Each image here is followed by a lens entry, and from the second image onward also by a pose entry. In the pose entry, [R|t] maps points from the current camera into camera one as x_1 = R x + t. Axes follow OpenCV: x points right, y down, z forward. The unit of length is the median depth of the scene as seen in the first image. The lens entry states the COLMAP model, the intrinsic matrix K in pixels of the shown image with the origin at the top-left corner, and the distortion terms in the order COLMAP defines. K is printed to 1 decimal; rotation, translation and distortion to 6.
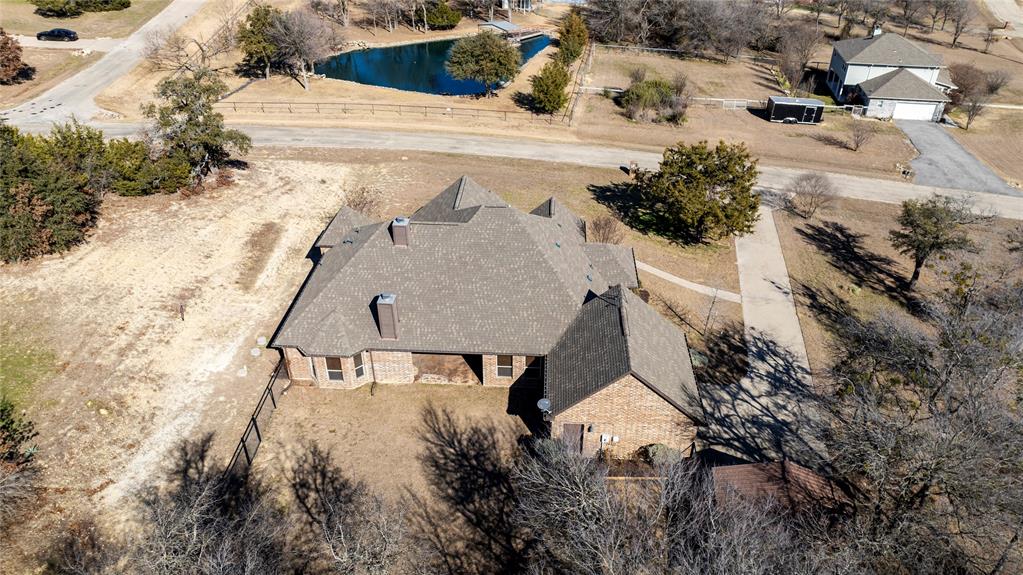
lens RADIAL K [[730.0, 0, 511.5], [0, 730.0, 287.5], [0, 0, 1]] dist [-0.003047, -0.000909]
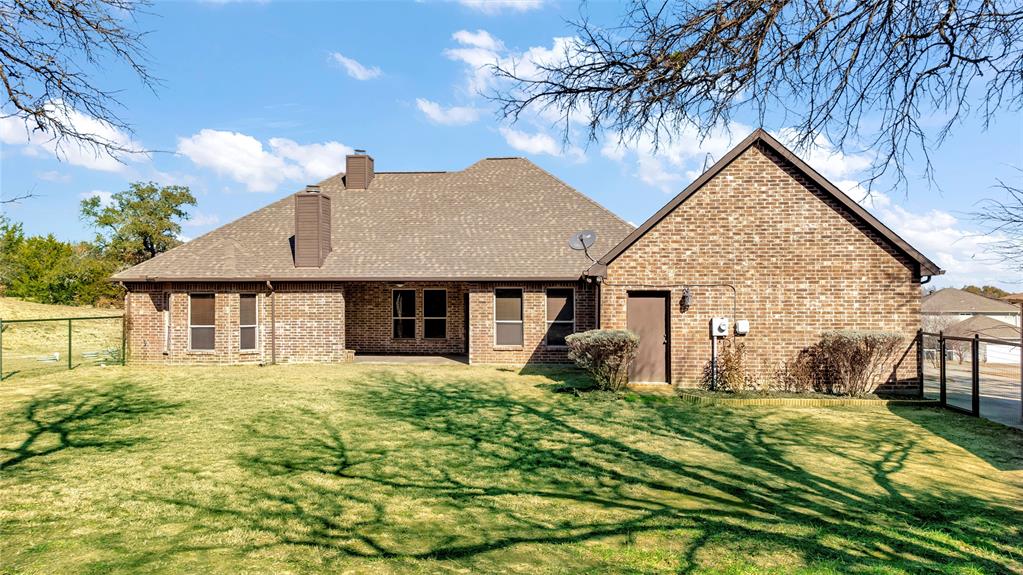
lens RADIAL K [[730.0, 0, 511.5], [0, 730.0, 287.5], [0, 0, 1]] dist [-0.003047, -0.000909]
pose [[0.999089, -0.014054, -0.040306, 0.016795], [-0.008901, 0.854895, -0.518724, 0.419218], [0.041748, 0.518610, 0.853991, 0.584808]]
